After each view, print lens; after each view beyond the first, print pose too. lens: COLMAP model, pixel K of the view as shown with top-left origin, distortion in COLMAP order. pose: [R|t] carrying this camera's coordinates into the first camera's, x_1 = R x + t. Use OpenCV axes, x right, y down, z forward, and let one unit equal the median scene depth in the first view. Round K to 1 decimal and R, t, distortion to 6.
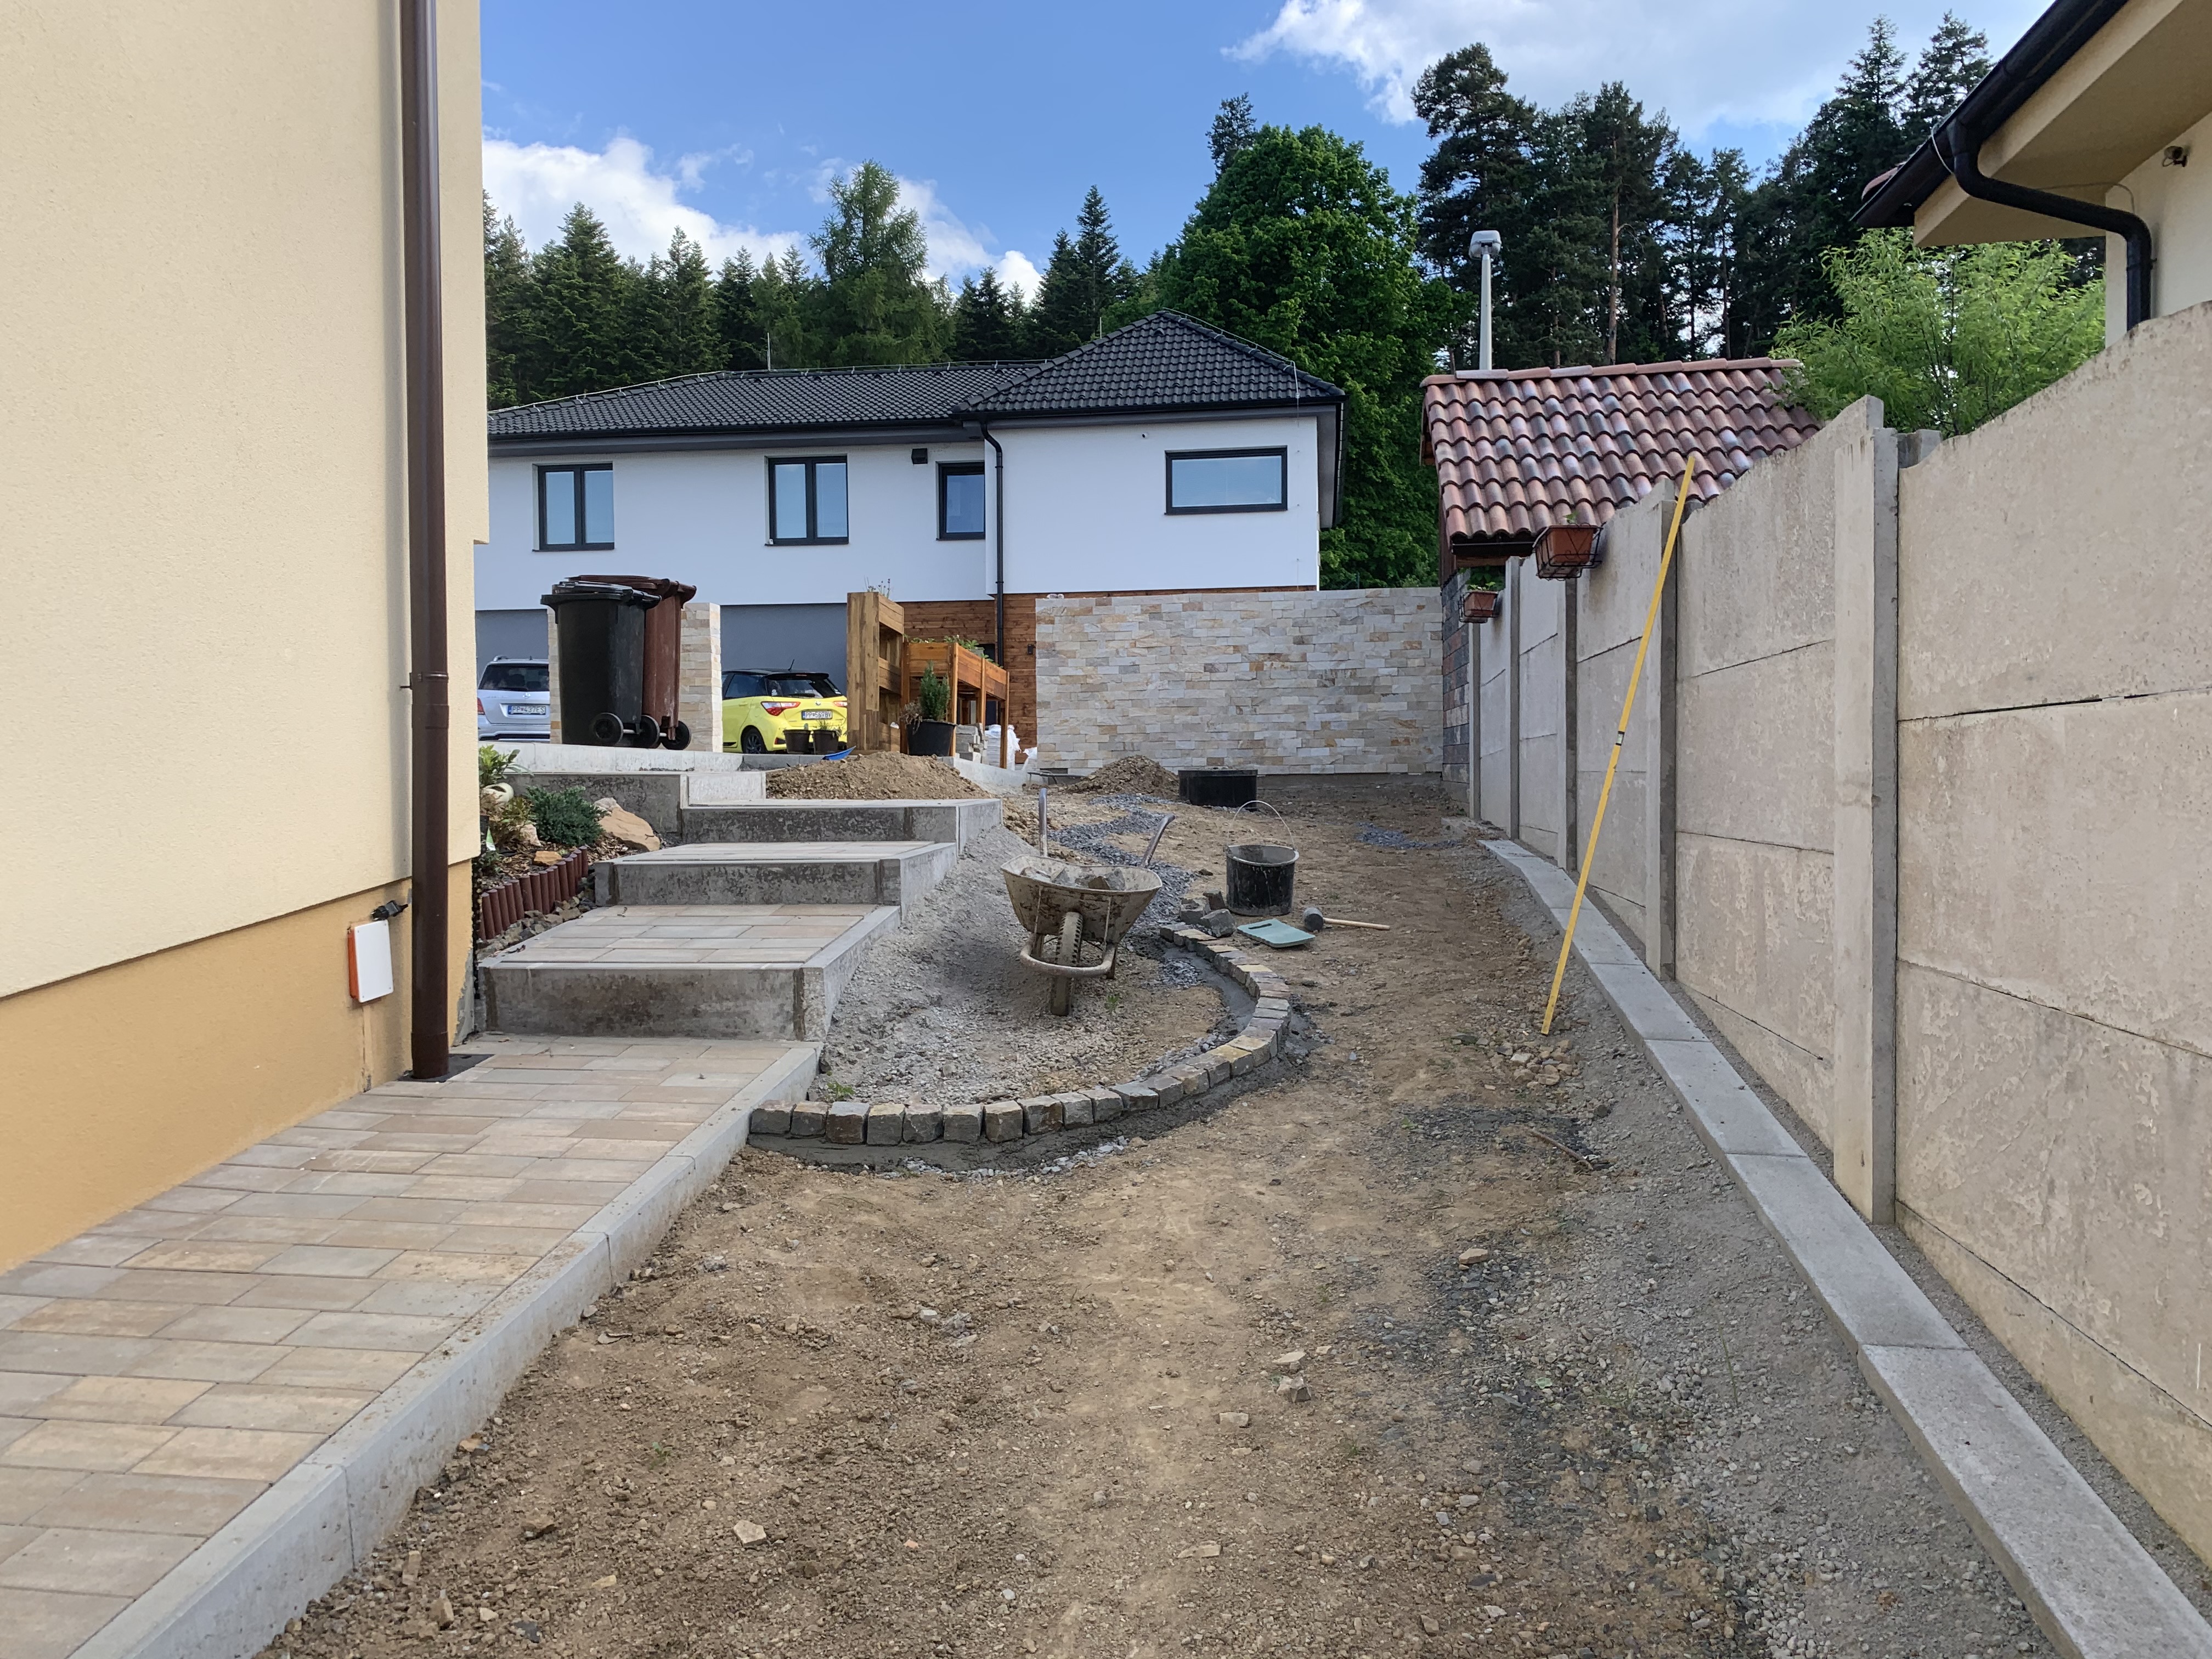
lens RADIAL K [[1671.5, 0, 1106.0], [0, 1671.5, 829.5], [0, 0, 1]] dist [0.118728, -0.381961]
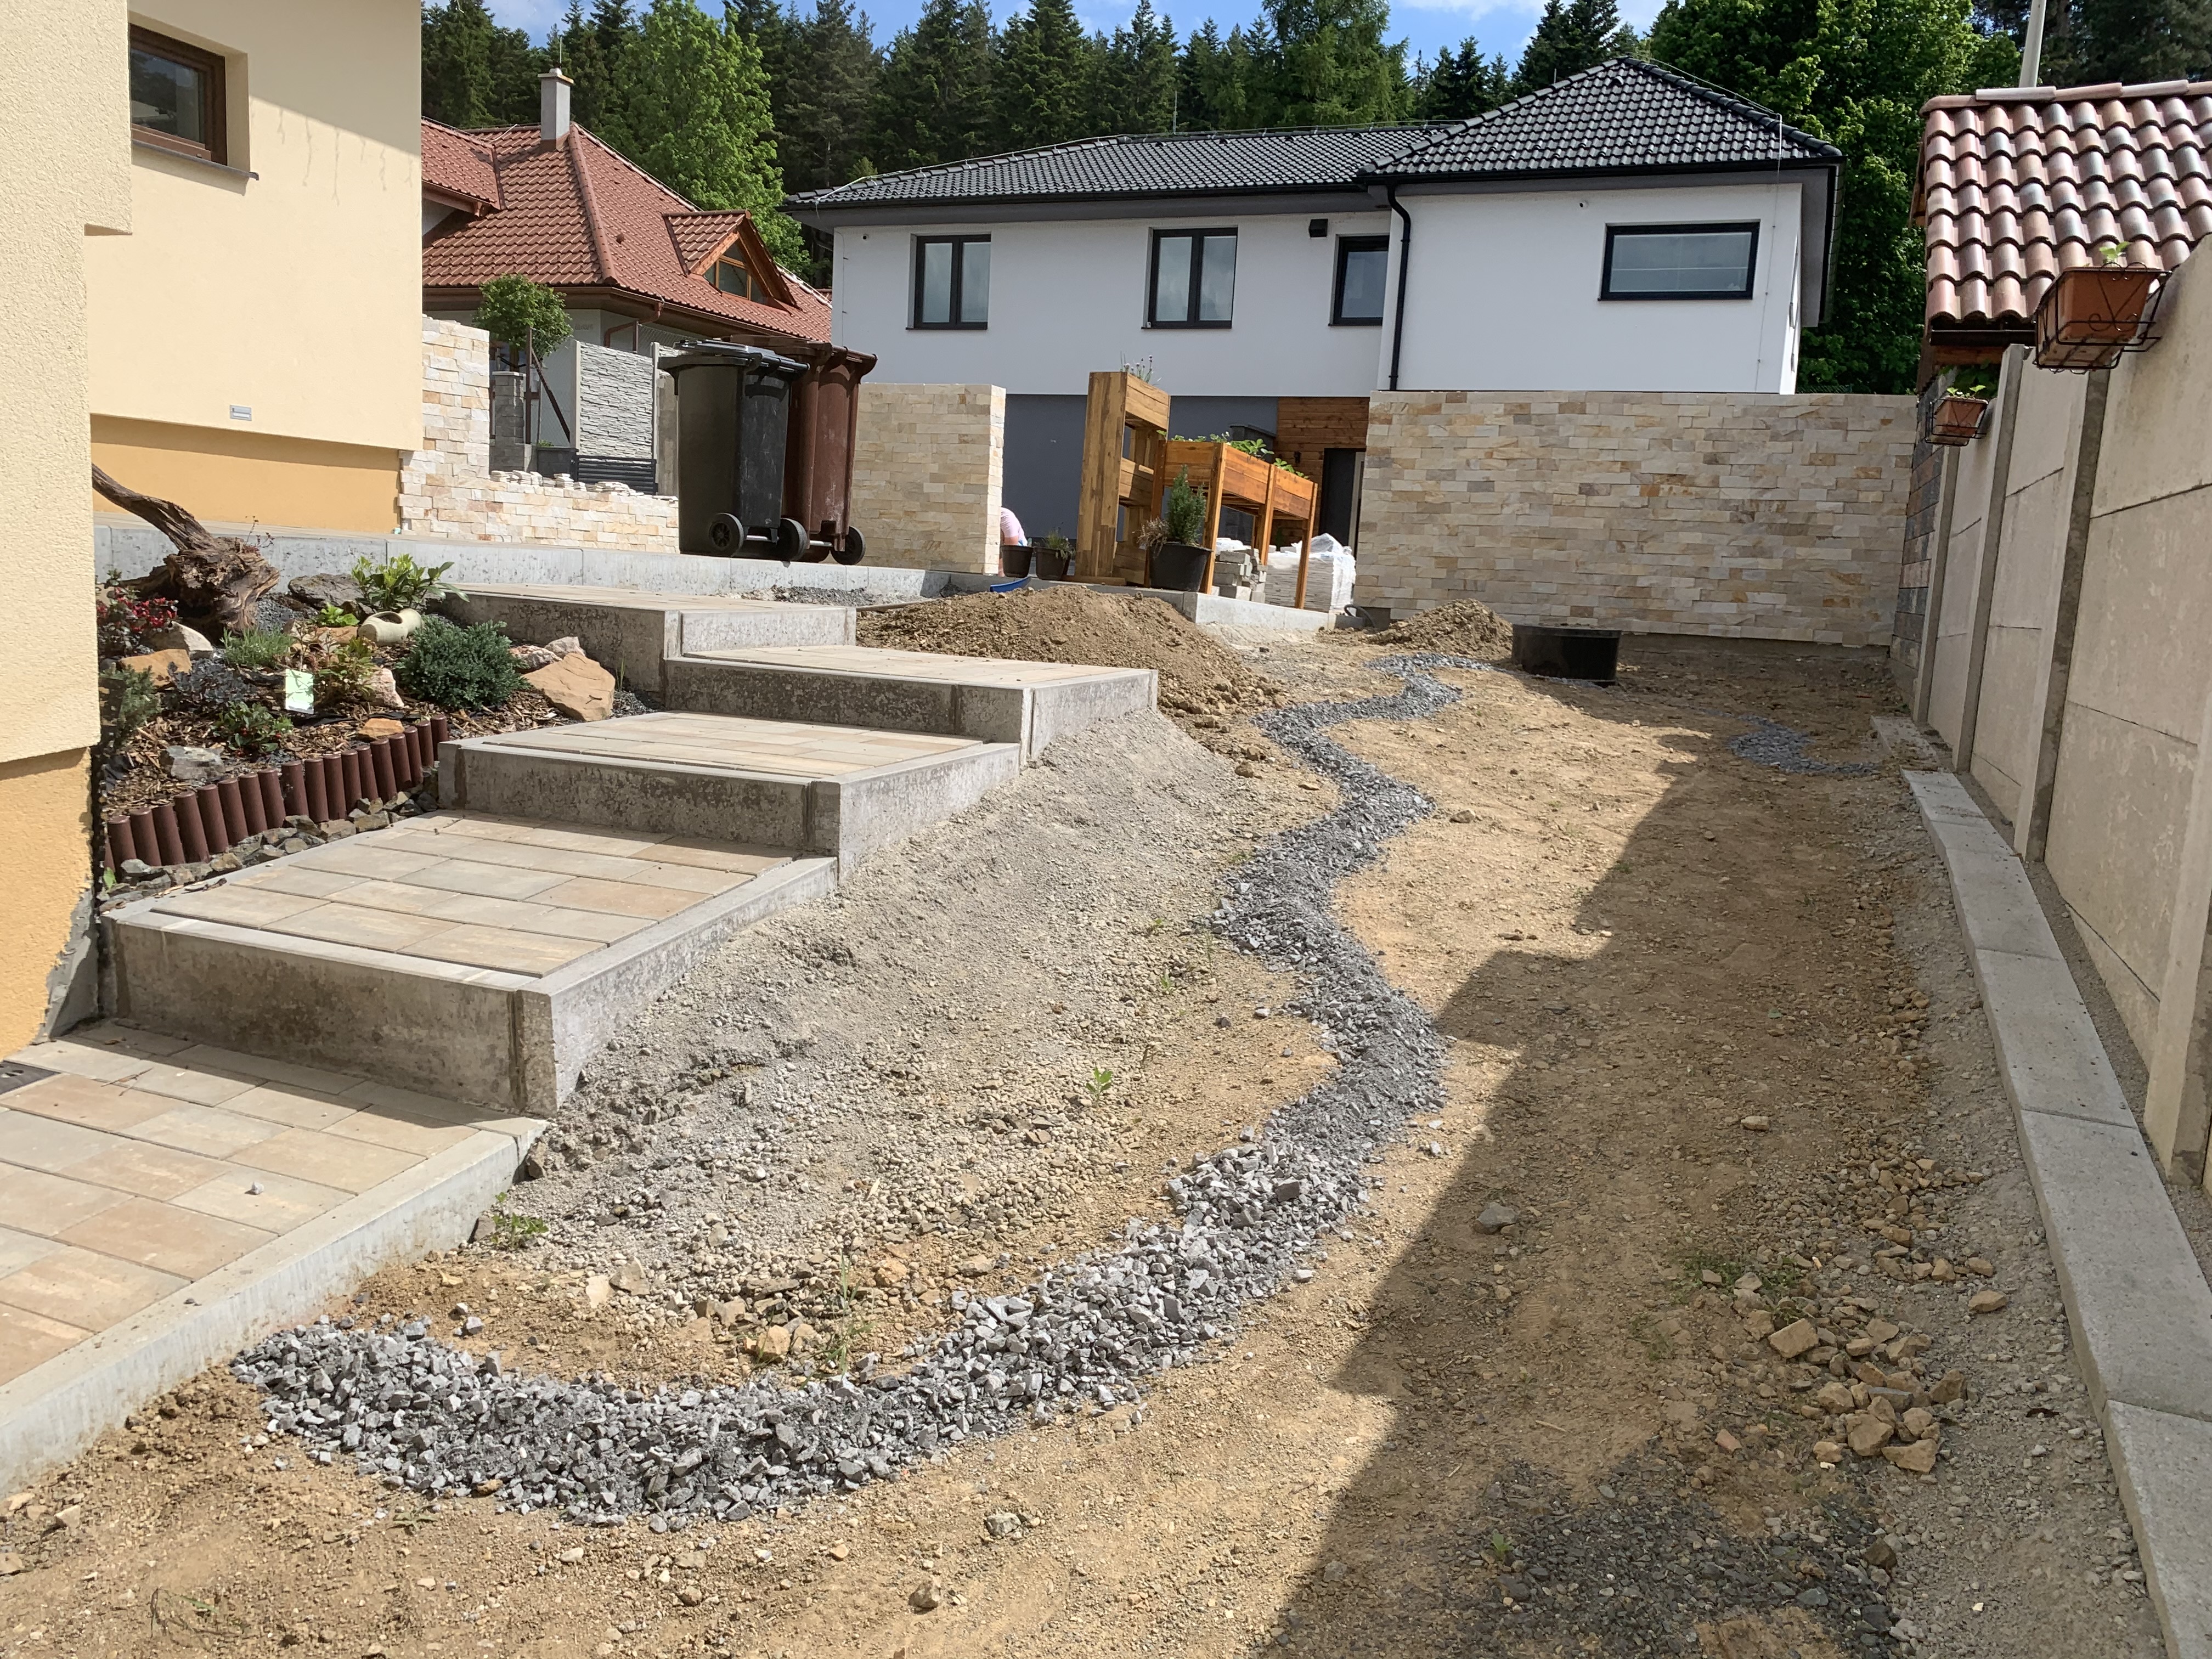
lens RADIAL K [[1690.1, 0, 1106.0], [0, 1690.1, 829.5], [0, 0, 1]] dist [-0.003861, -0.001695]
pose [[0.965047, 0.097722, -0.243175, 0.053258], [-0.069633, 0.990139, 0.121556, -0.020393], [0.252655, -0.100375, 0.962336, 0.175804]]
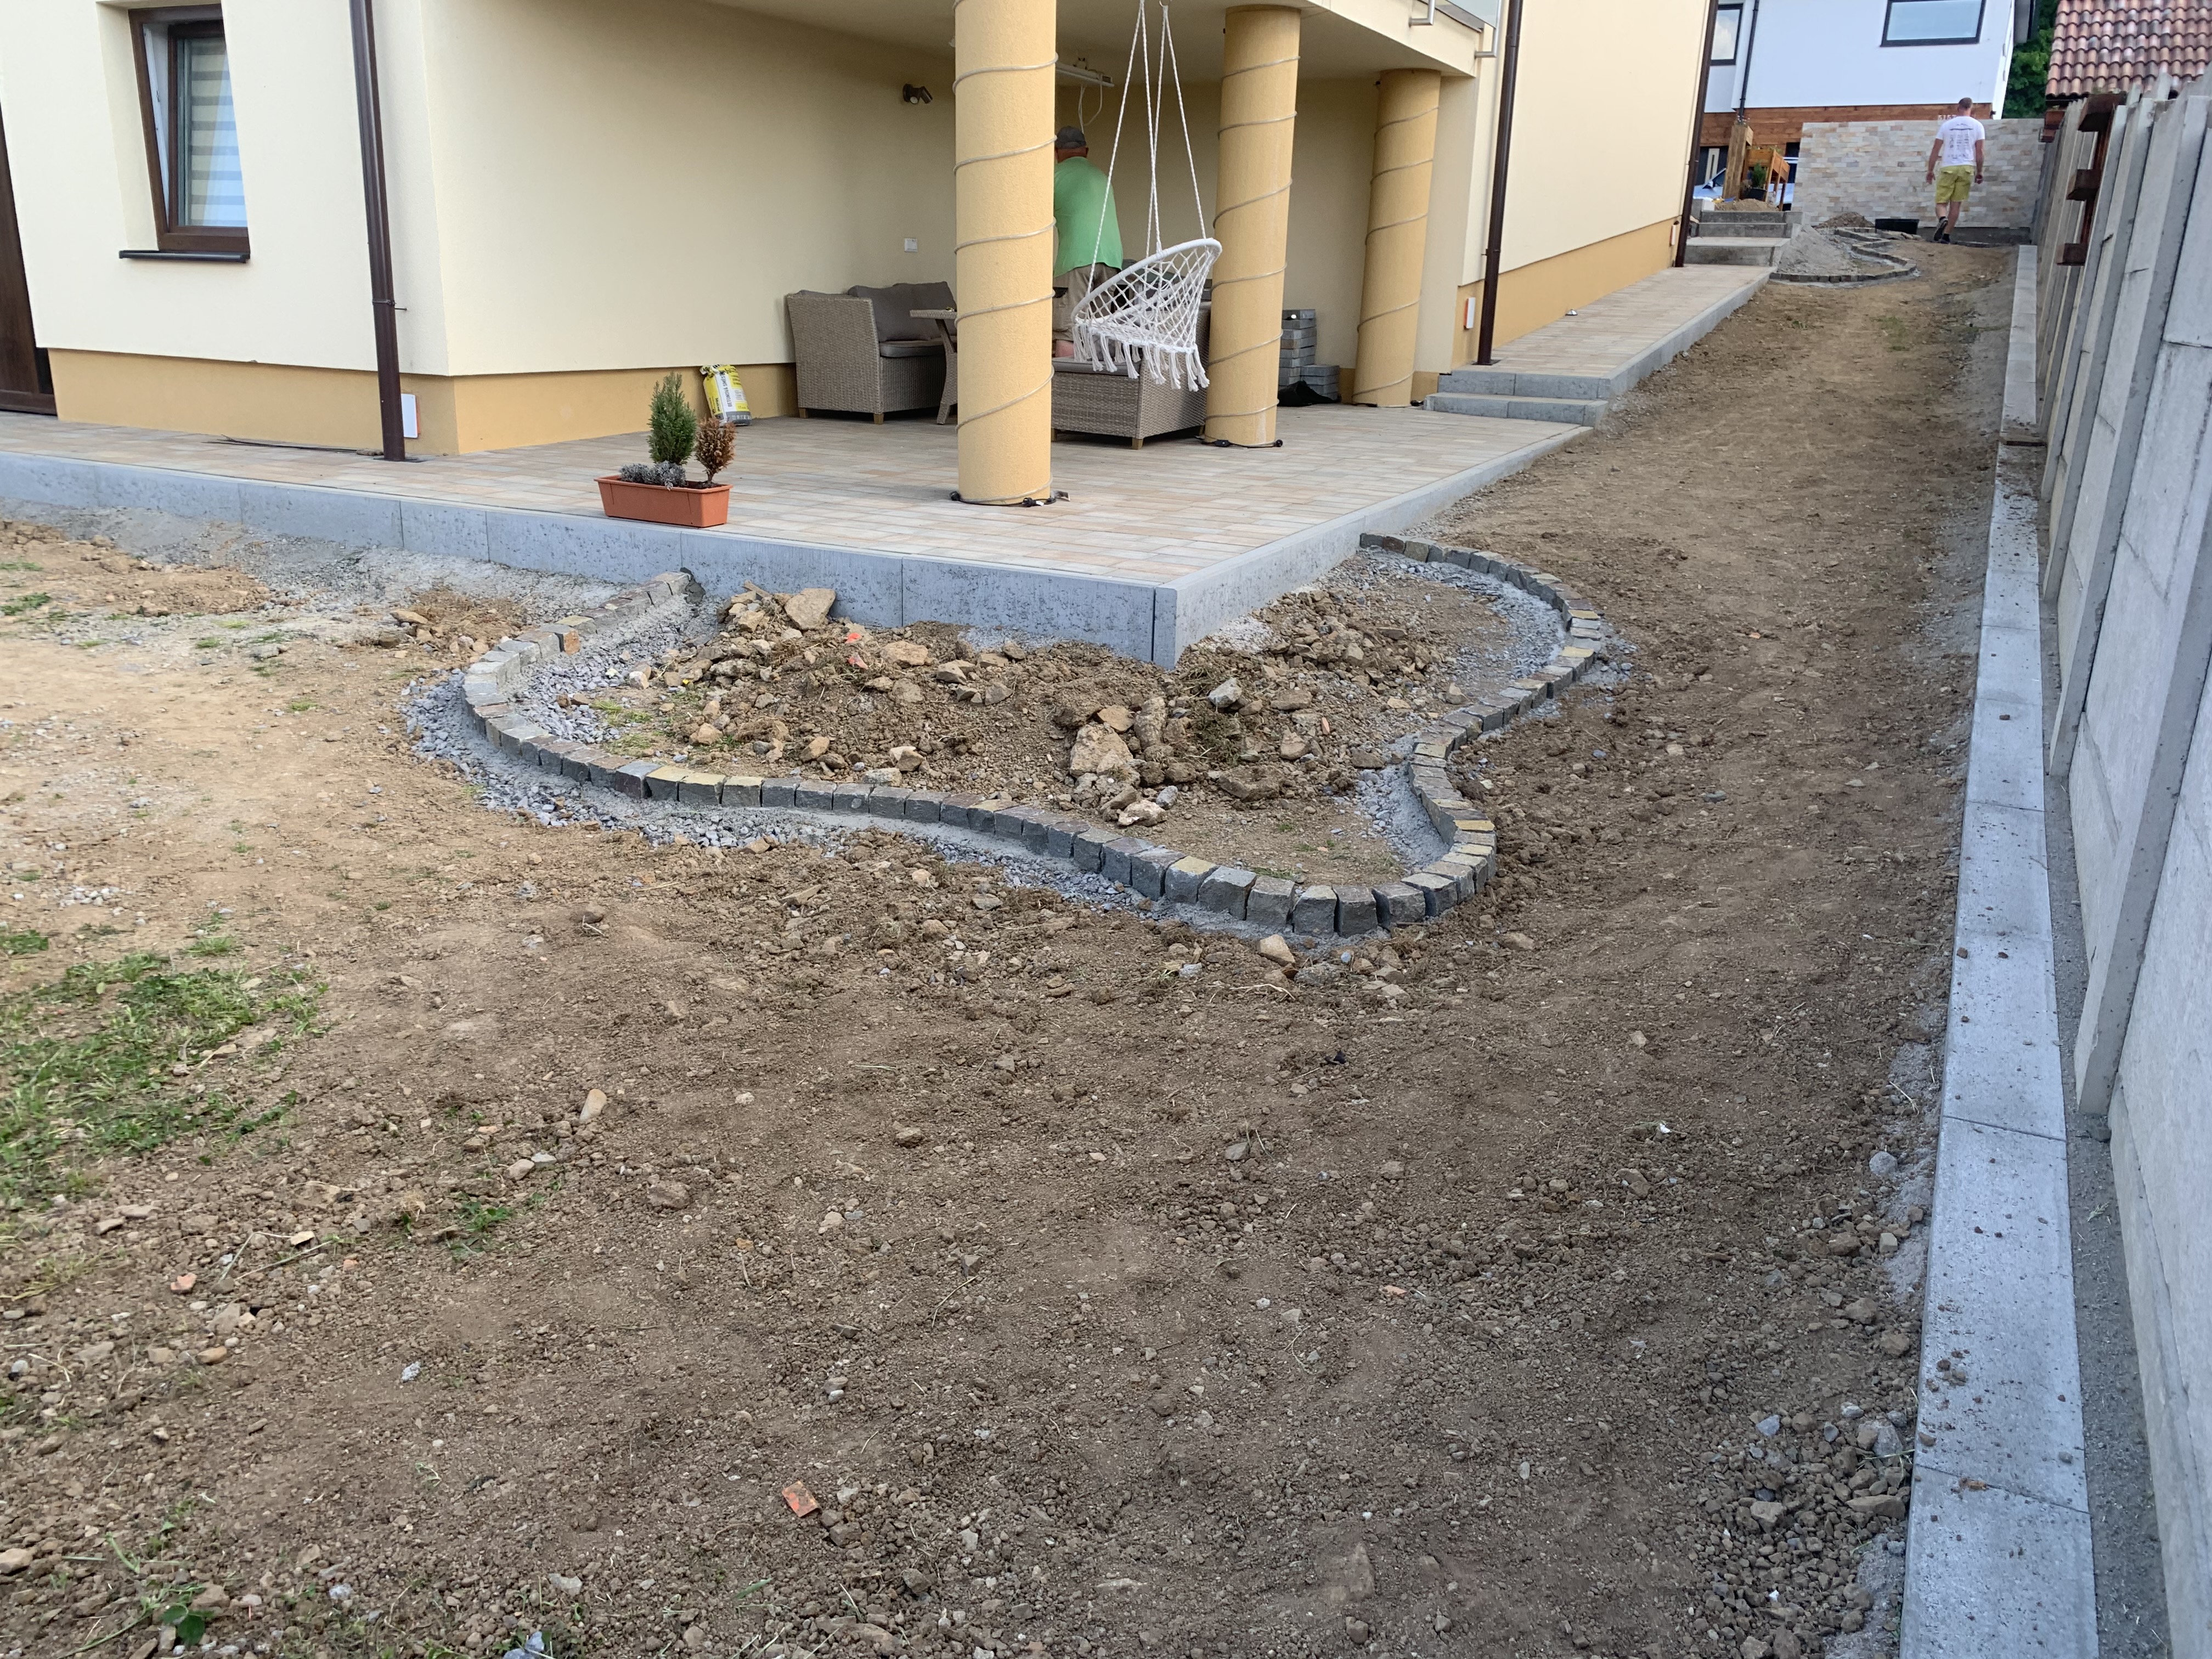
lens RADIAL K [[1679.9, 0, 1097.3], [0, 1679.9, 794.2], [0, 0, 1]] dist [0.004942, -0.003269]
pose [[0.938480, 0.134322, -0.318139, -0.085490], [-0.046951, 0.962328, 0.267805, 0.115568], [0.342126, -0.236393, 0.909433, -1.143713]]
